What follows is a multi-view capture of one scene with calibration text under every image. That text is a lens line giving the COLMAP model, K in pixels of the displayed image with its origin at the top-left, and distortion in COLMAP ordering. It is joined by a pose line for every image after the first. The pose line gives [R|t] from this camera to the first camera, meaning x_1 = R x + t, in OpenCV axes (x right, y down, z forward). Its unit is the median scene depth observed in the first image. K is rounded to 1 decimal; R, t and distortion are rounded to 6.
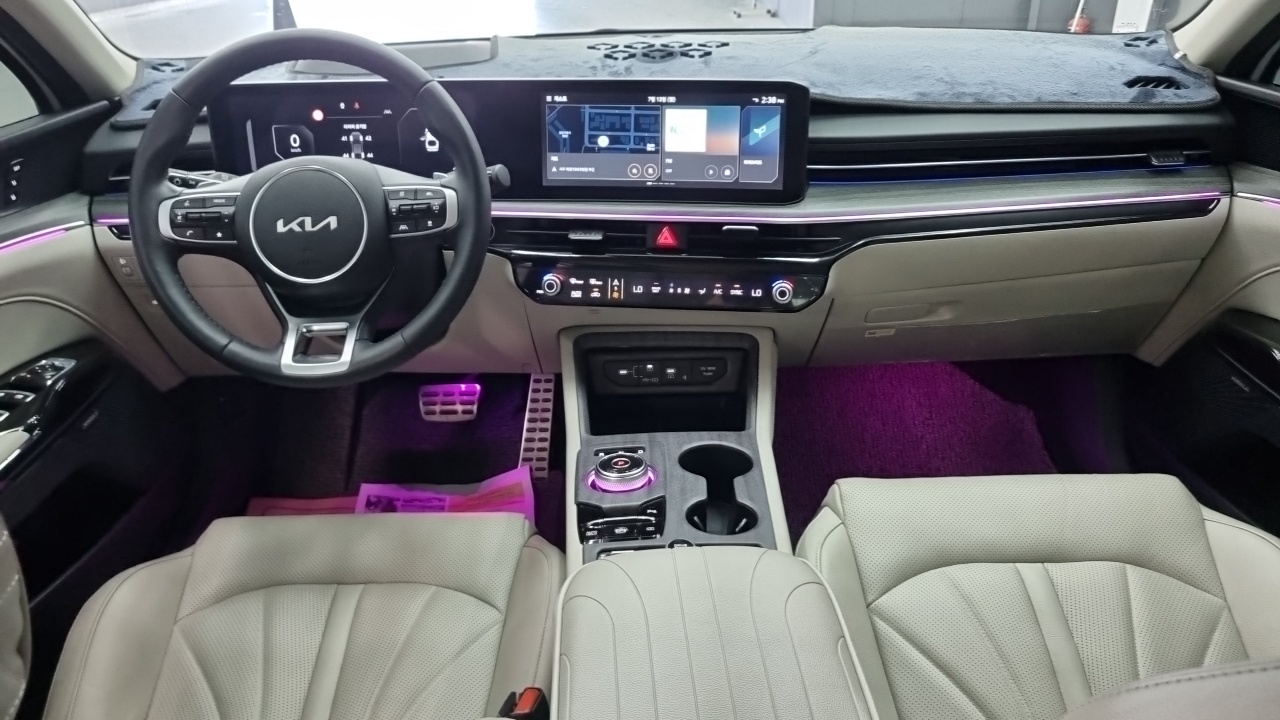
lens RADIAL K [[980.9, 0, 638.2], [0, 980.9, 364.0], [0, 0, 1]] dist [0.018163, -0.004136]
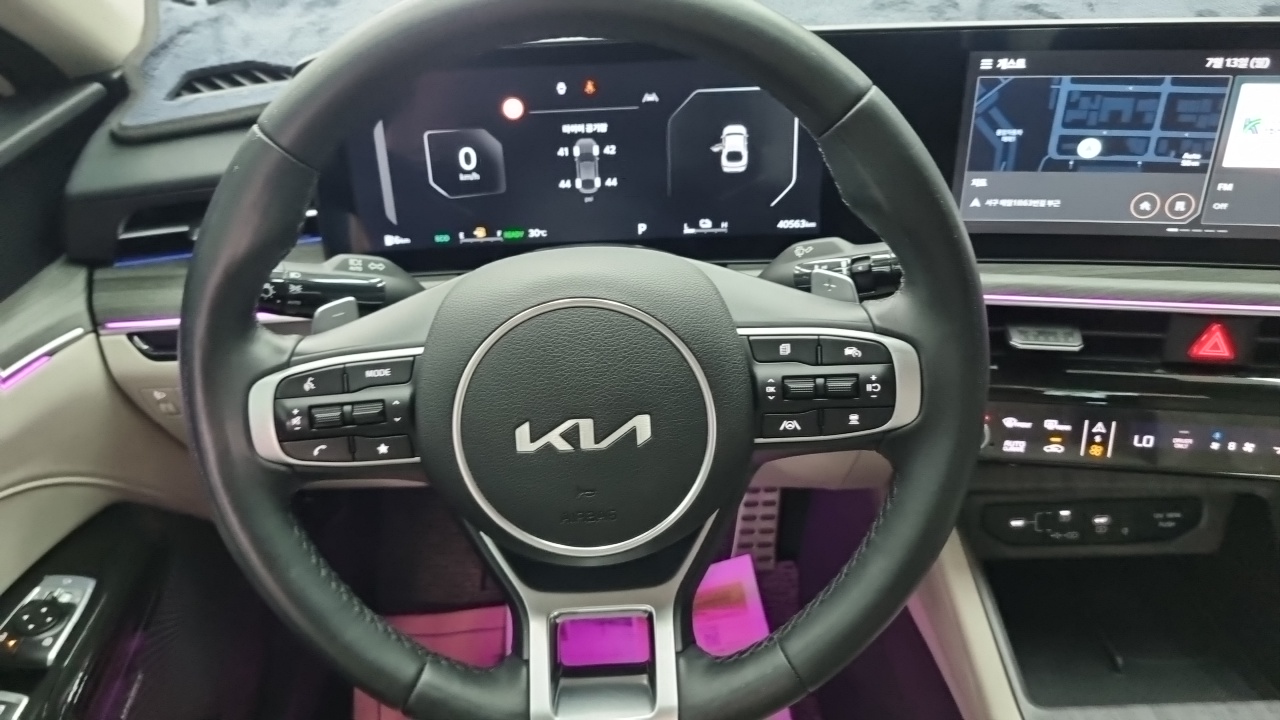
lens RADIAL K [[983.0, 0, 605.8], [0, 983.0, 359.3], [0, 0, 1]] dist [0.020111, -0.009821]
pose [[0.999338, -0.014206, -0.033500, -0.264939], [0.019594, 0.985855, 0.166450, -0.210767], [0.030662, -0.166996, 0.985481, 0.486621]]
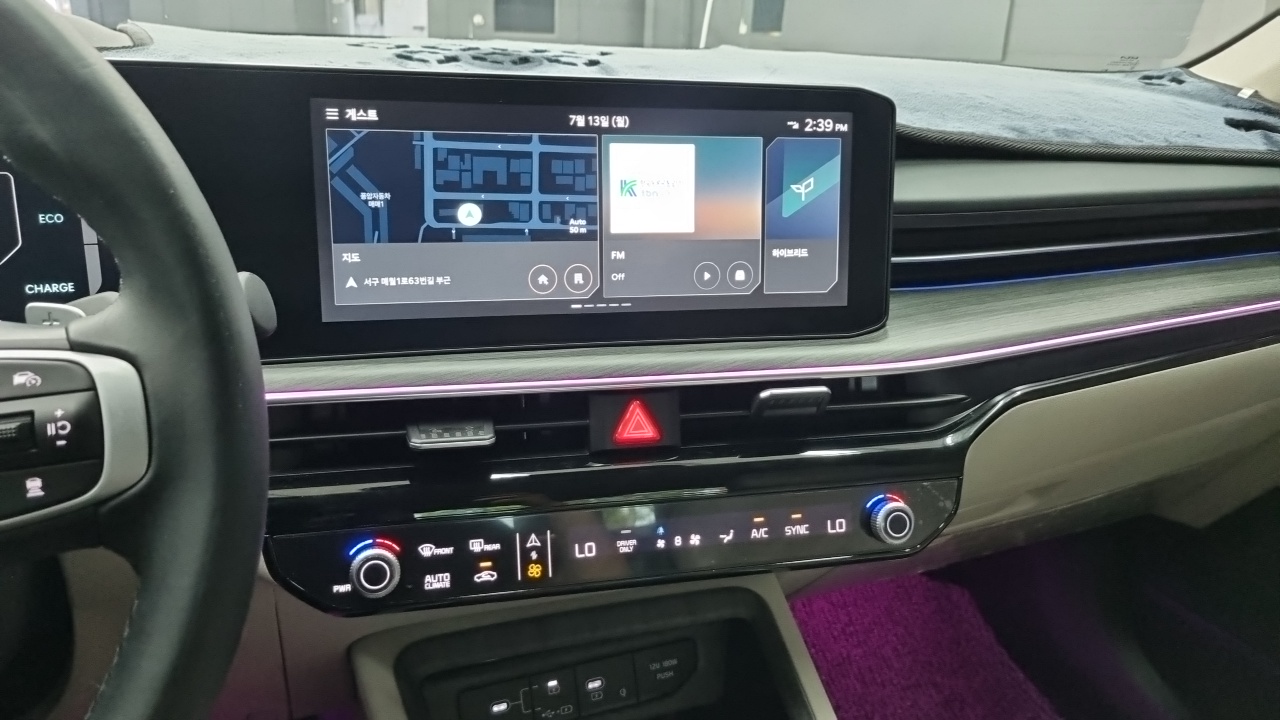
lens RADIAL K [[980.9, 0, 638.2], [0, 980.9, 364.0], [0, 0, 1]] dist [0.018163, -0.004136]
pose [[0.918836, -0.067974, 0.388741, -0.140068], [0.112707, 0.989227, -0.093423, -0.113979], [-0.378203, 0.129655, 0.916598, 0.588401]]
